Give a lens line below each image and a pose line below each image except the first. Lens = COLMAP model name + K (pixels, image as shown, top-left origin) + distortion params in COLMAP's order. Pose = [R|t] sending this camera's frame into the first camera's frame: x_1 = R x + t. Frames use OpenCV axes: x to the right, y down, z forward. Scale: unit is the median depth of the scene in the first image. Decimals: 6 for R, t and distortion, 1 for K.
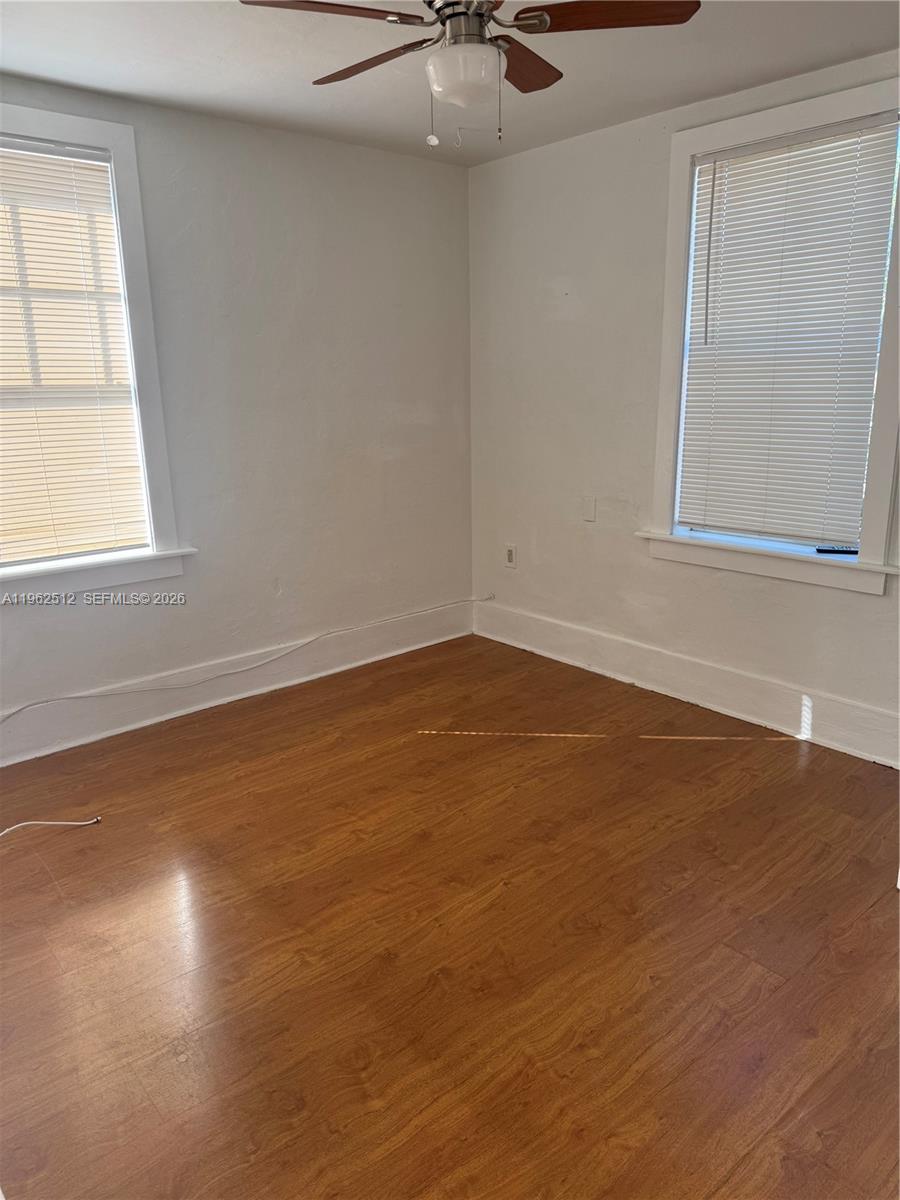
lens RADIAL K [[844.7, 0, 450.0], [0, 844.7, 600.0], [0, 0, 1]] dist [0.055584, -0.055649]
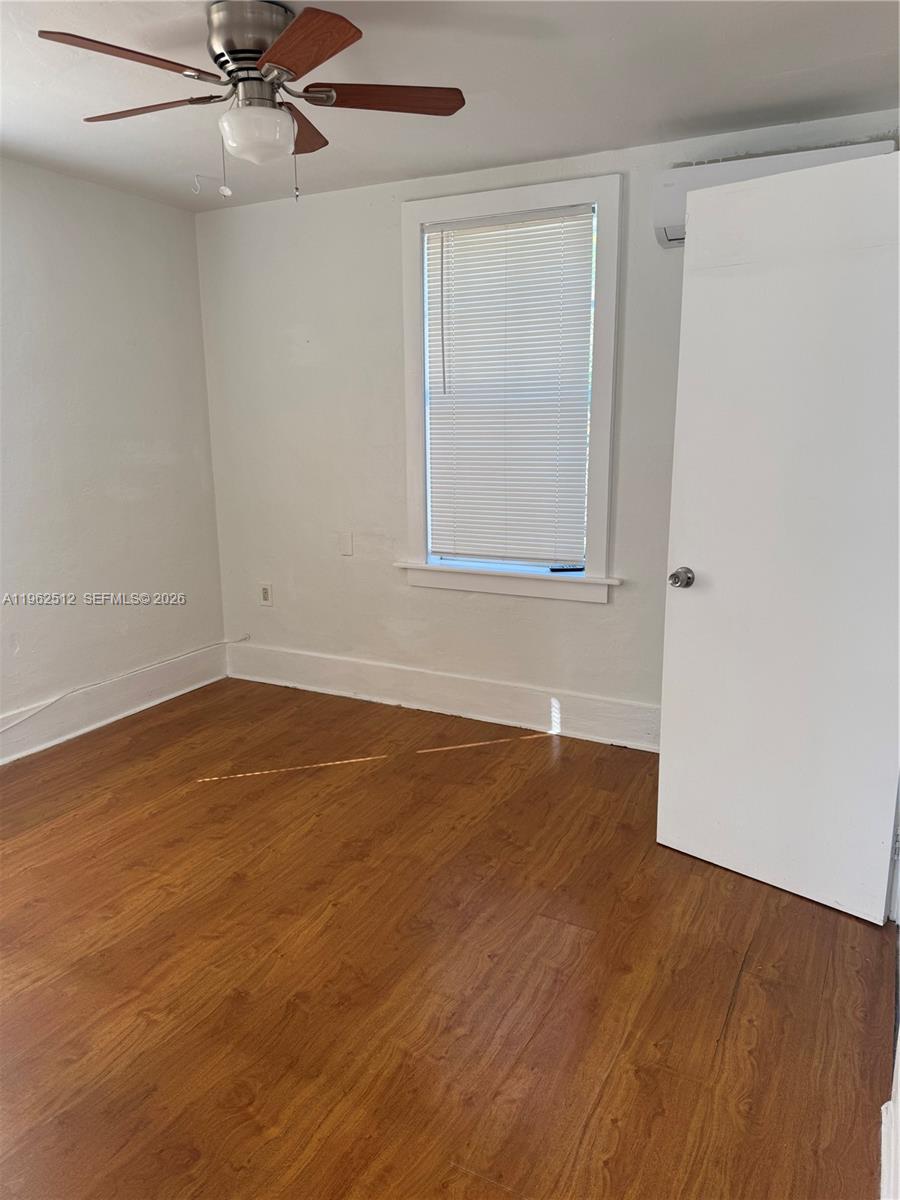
lens RADIAL K [[844.7, 0, 450.0], [0, 844.7, 600.0], [0, 0, 1]] dist [0.055584, -0.055649]
pose [[0.933871, -0.070013, 0.350690, -0.138590], [0.088158, 0.995455, -0.036024, 0.017612], [-0.346574, 0.064558, 0.935799, -0.032551]]
